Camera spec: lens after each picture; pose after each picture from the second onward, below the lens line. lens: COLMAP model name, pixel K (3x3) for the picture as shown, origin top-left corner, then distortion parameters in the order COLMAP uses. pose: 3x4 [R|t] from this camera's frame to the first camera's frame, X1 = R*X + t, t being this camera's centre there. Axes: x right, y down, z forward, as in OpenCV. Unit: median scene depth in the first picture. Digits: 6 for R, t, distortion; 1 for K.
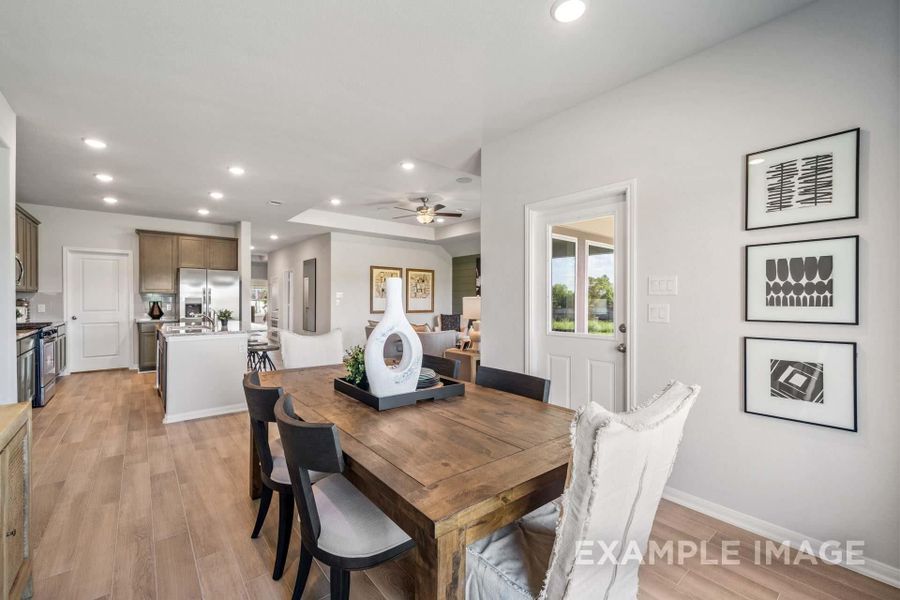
lens RADIAL K [[382.0, 0, 440.3], [0, 382.0, 301.0], [0, 0, 1]] dist [0.000008, 0.002412]
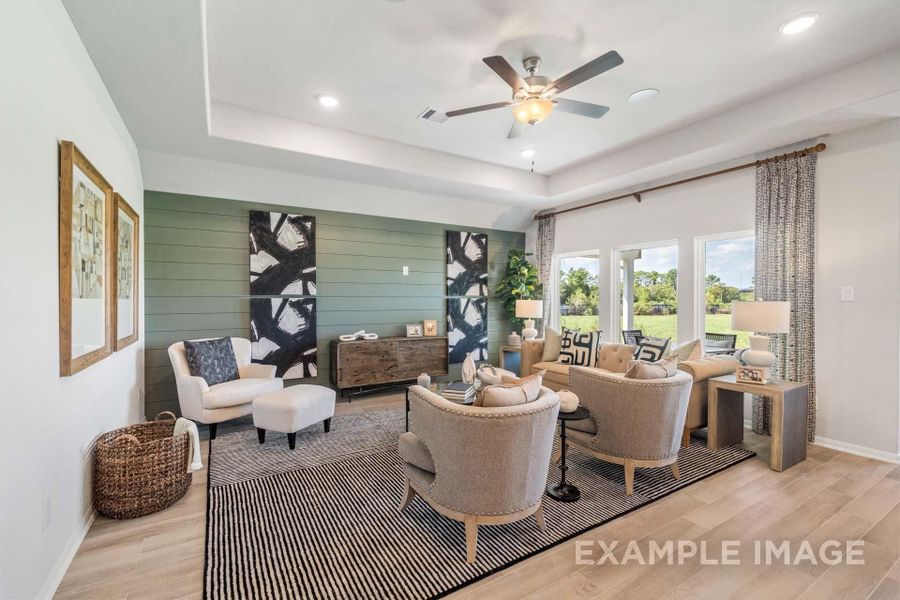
lens RADIAL K [[382.0, 0, 438.7], [0, 382.0, 306.0], [0, 0, 1]] dist [0.000008, 0.002412]
pose [[0.149284, -0.026147, 0.988449, -0.468260], [0.002336, 0.999657, 0.026091, -0.013136], [-0.988792, -0.001586, 0.149294, 1.023772]]
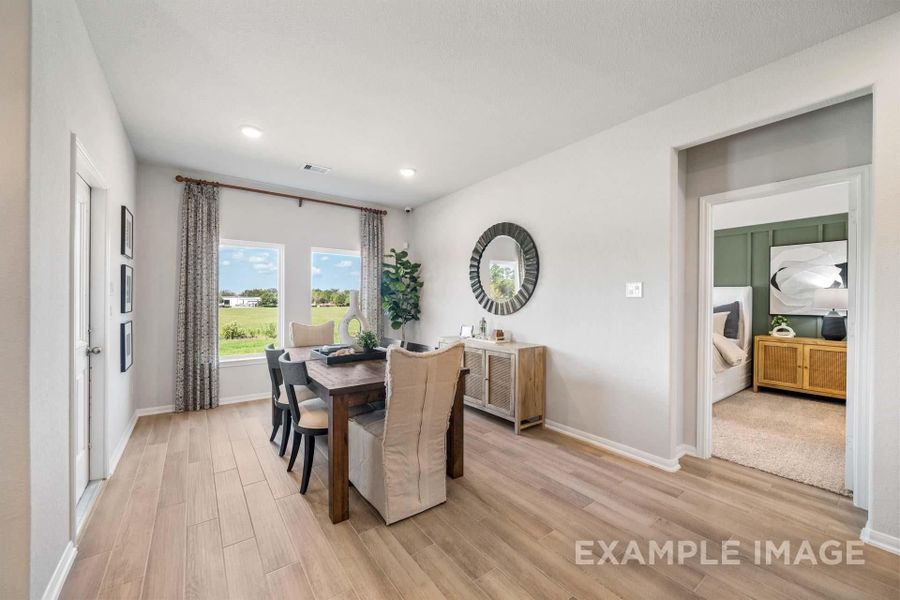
lens RADIAL K [[344.9, 0, 438.8], [0, 344.9, 302.0], [0, 0, 1]] dist [-0.003701, 0.000426]
pose [[-0.998655, -0.009675, 0.050932, -0.171653], [-0.009365, 0.999936, 0.006326, -0.003379], [-0.050990, 0.005841, -0.998682, 0.729286]]
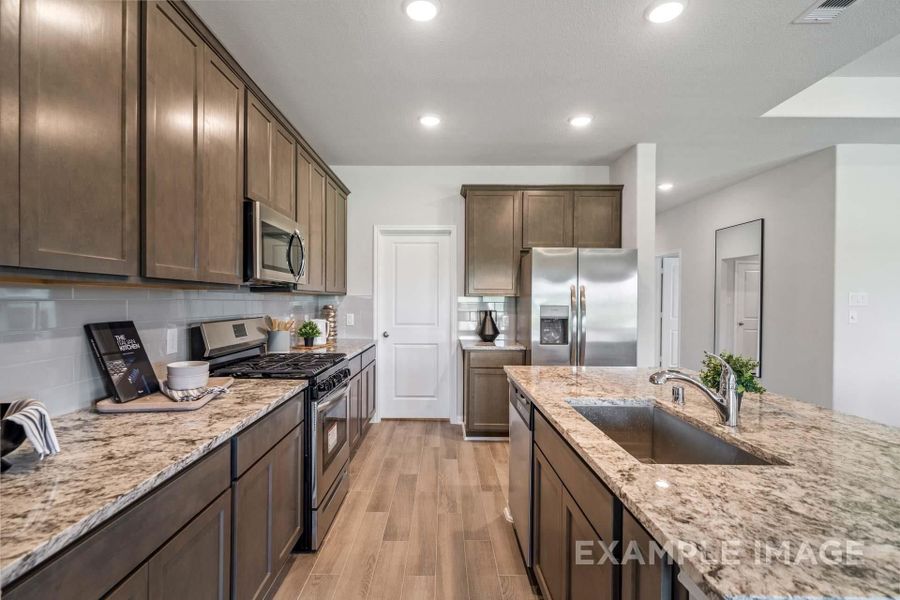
lens RADIAL K [[434.1, 0, 437.8], [0, 434.1, 300.5], [0, 0, 1]] dist [0.005824, -0.000273]
pose [[0.774818, 0.002990, -0.632178, -0.397917], [-0.006580, 0.999973, -0.003335, -0.011582], [0.632150, 0.006744, 0.774816, 0.456629]]
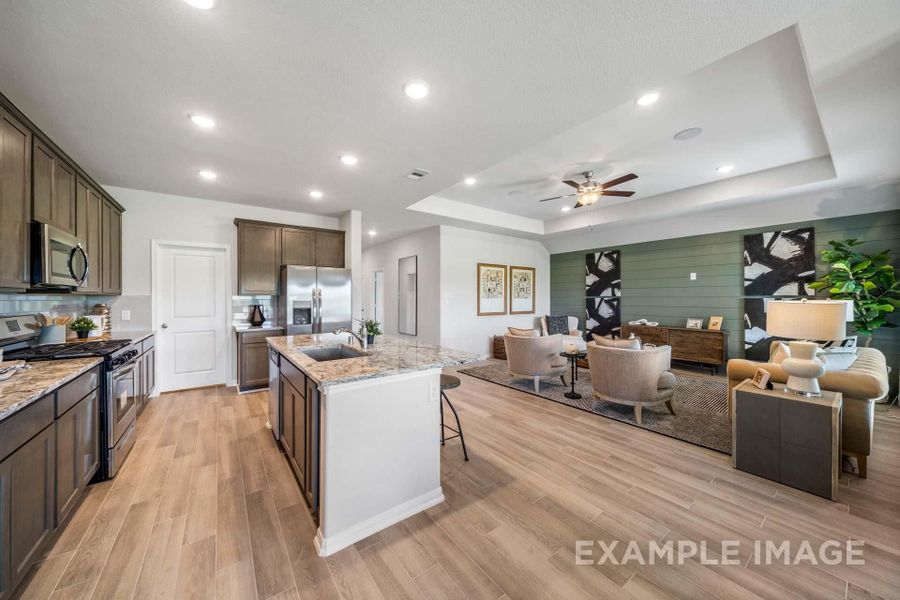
lens RADIAL K [[313.0, 0, 441.8], [0, 313.0, 296.3], [0, 0, 1]] dist [-0.004854, 0.000103]
pose [[0.998769, -0.006230, -0.049210, -0.307466], [0.005884, 0.999957, -0.007165, -0.011315], [0.049253, 0.006867, 0.998763, 0.337745]]
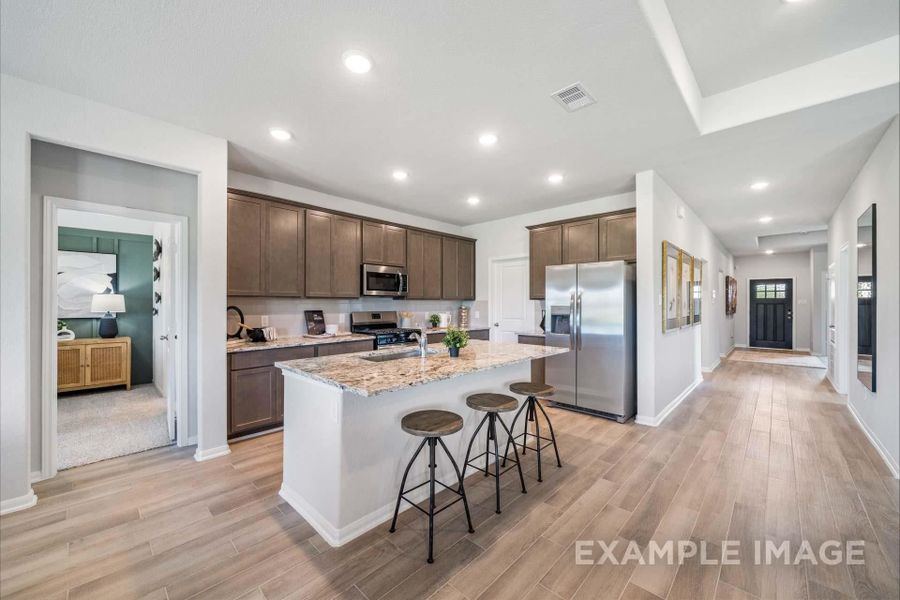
lens RADIAL K [[344.9, 0, 440.7], [0, 344.9, 304.1], [0, 0, 1]] dist [-0.003701, 0.000426]
pose [[0.118039, 0.000061, -0.993009, -0.039351], [-0.002037, 0.999998, -0.000180, -0.010965], [0.993007, 0.002044, 0.118039, 0.690295]]
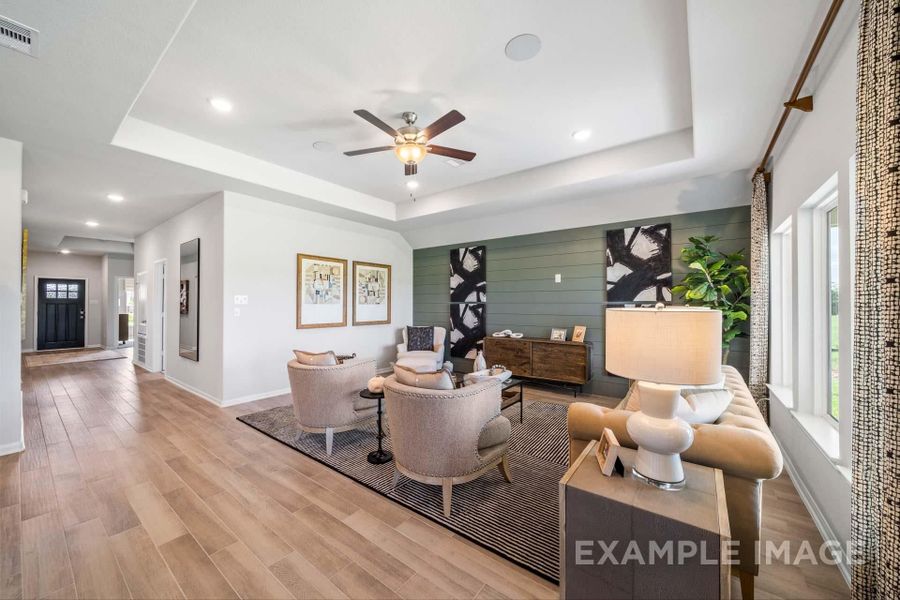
lens RADIAL K [[330.3, 0, 442.2], [0, 330.3, 302.0], [0, 0, 1]] dist [-0.003268, -0.000084]
pose [[0.972752, -0.002140, 0.231840, -0.100216], [0.003528, 0.999978, -0.005574, -0.010158], [-0.231823, 0.006240, 0.972738, 0.543480]]
